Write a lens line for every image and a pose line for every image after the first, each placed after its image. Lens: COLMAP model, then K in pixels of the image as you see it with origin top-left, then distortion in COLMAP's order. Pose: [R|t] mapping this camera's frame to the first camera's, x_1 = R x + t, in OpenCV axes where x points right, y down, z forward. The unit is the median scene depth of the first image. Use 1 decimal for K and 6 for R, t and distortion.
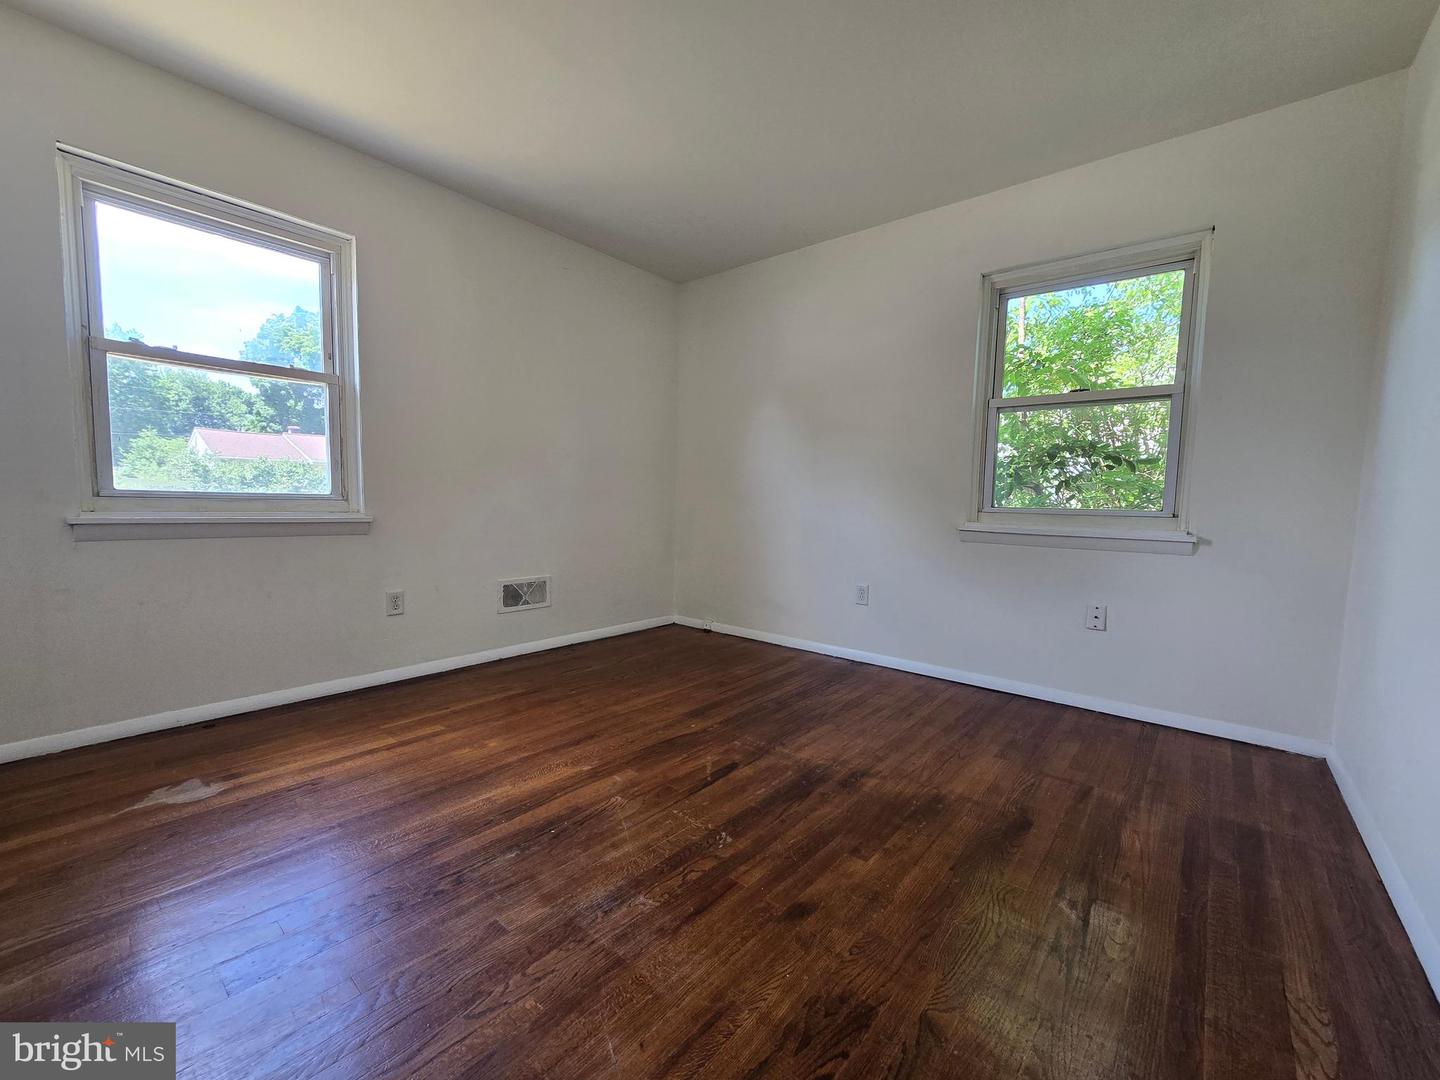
lens RADIAL K [[591.5, 0, 724.1], [0, 591.5, 549.7], [0, 0, 1]] dist [-0.003939, 0.001958]
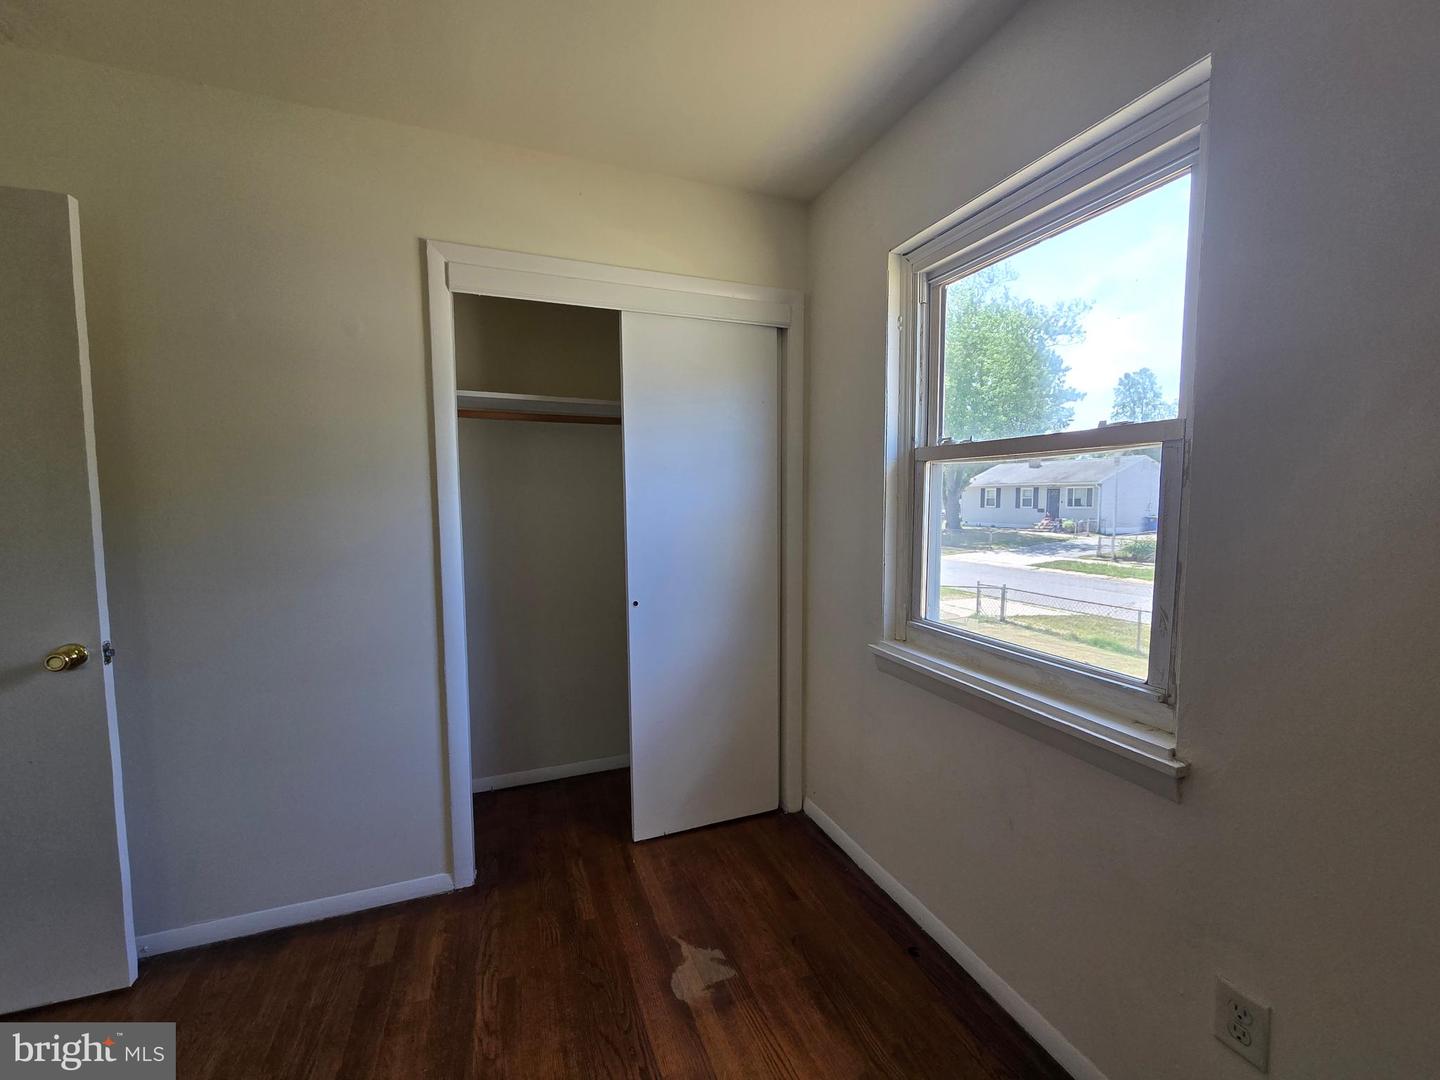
lens RADIAL K [[591.5, 0, 724.2], [0, 591.5, 540.1], [0, 0, 1]] dist [-0.003939, 0.001958]
pose [[-0.480614, 0.040722, -0.875986, -0.151588], [-0.080704, 0.992628, 0.090424, -0.292159], [0.873211, 0.114155, -0.473784, 1.231601]]
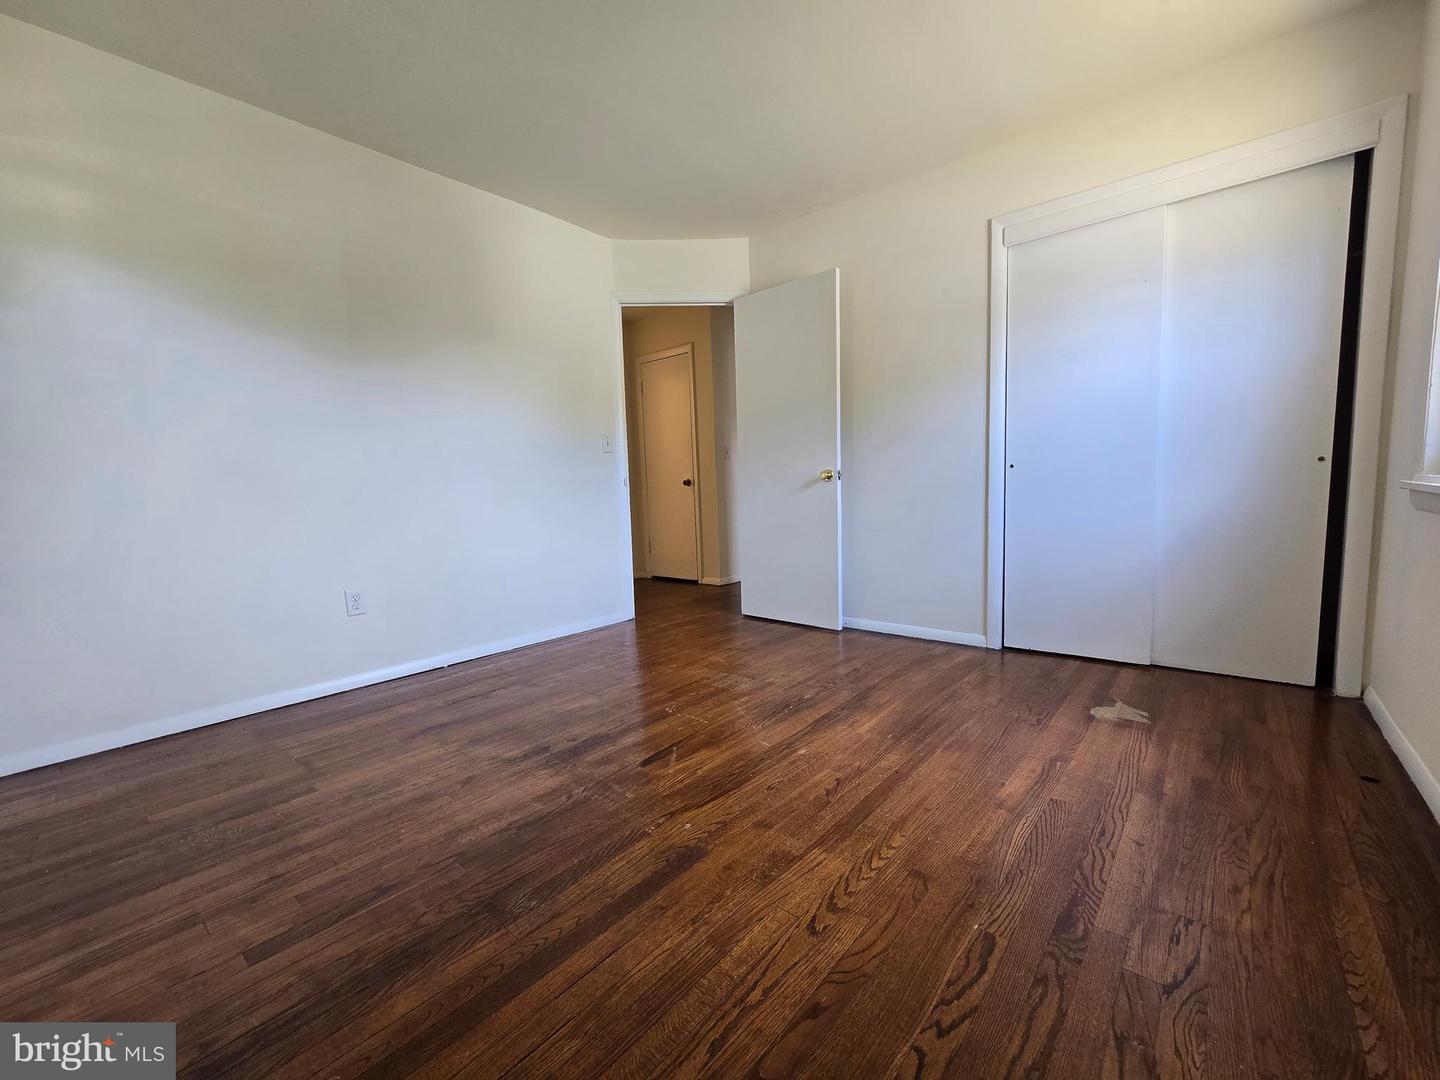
lens RADIAL K [[591.5, 0, 719.4], [0, 591.5, 539.8], [0, 0, 1]] dist [-0.003939, 0.001958]
pose [[-0.999779, 0.008530, 0.019204, -0.121175], [0.011820, 0.983905, 0.178303, -0.136453], [-0.017374, 0.178491, -0.983788, 1.887515]]
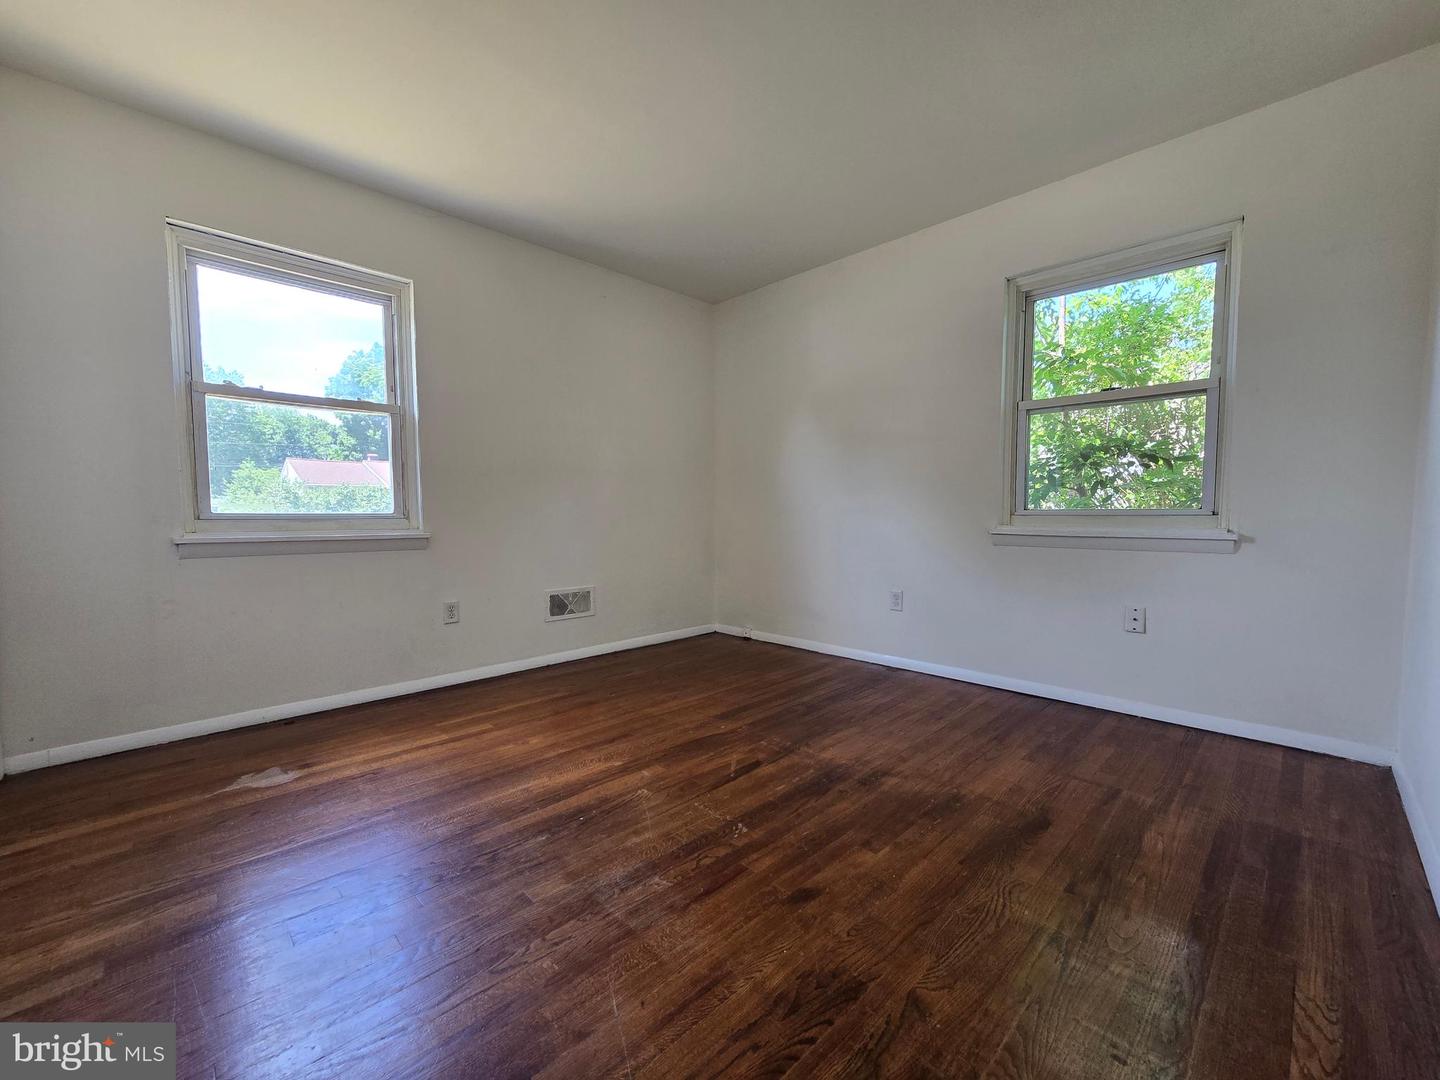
lens RADIAL K [[591.5, 0, 725.6], [0, 591.5, 550.6], [0, 0, 1]] dist [-0.003939, 0.001958]
pose [[0.995498, -0.019406, -0.092773, 0.066125], [0.017476, 0.999615, -0.021573, 0.013473], [0.093156, 0.019855, 0.995454, -0.046182]]
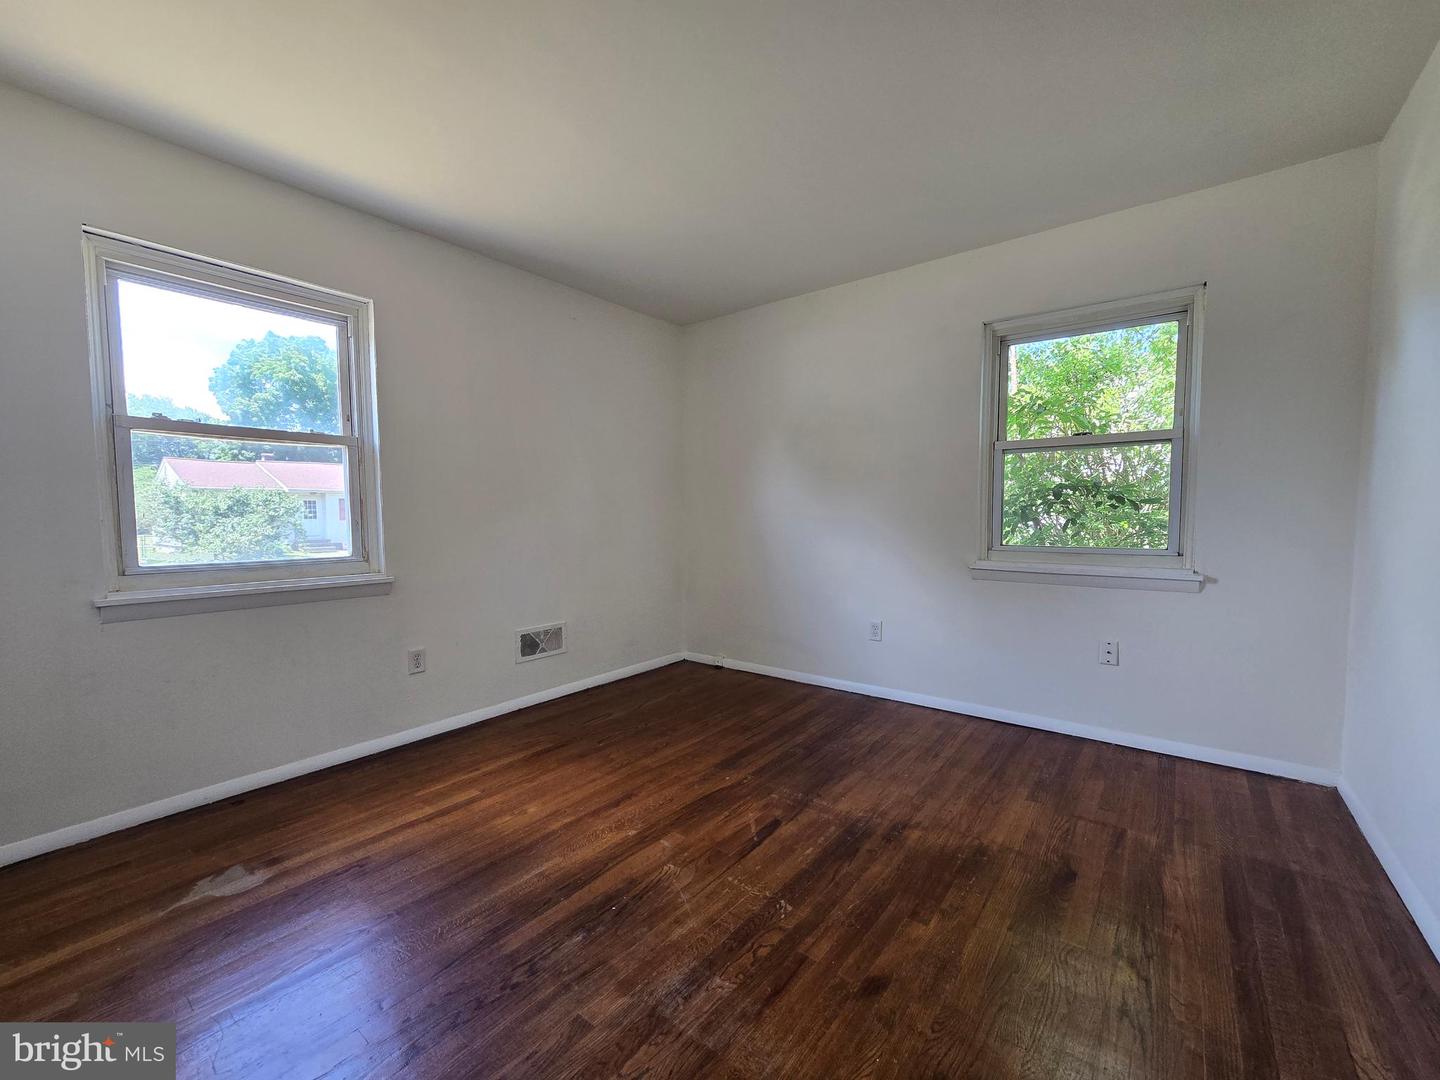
lens RADIAL K [[591.5, 0, 725.0], [0, 591.5, 547.6], [0, 0, 1]] dist [-0.003939, 0.001958]
pose [[0.998953, -0.030092, 0.034469, -0.095634], [0.030884, 0.999265, -0.022689, -0.088031], [-0.033761, 0.023730, 0.999148, -0.020619]]
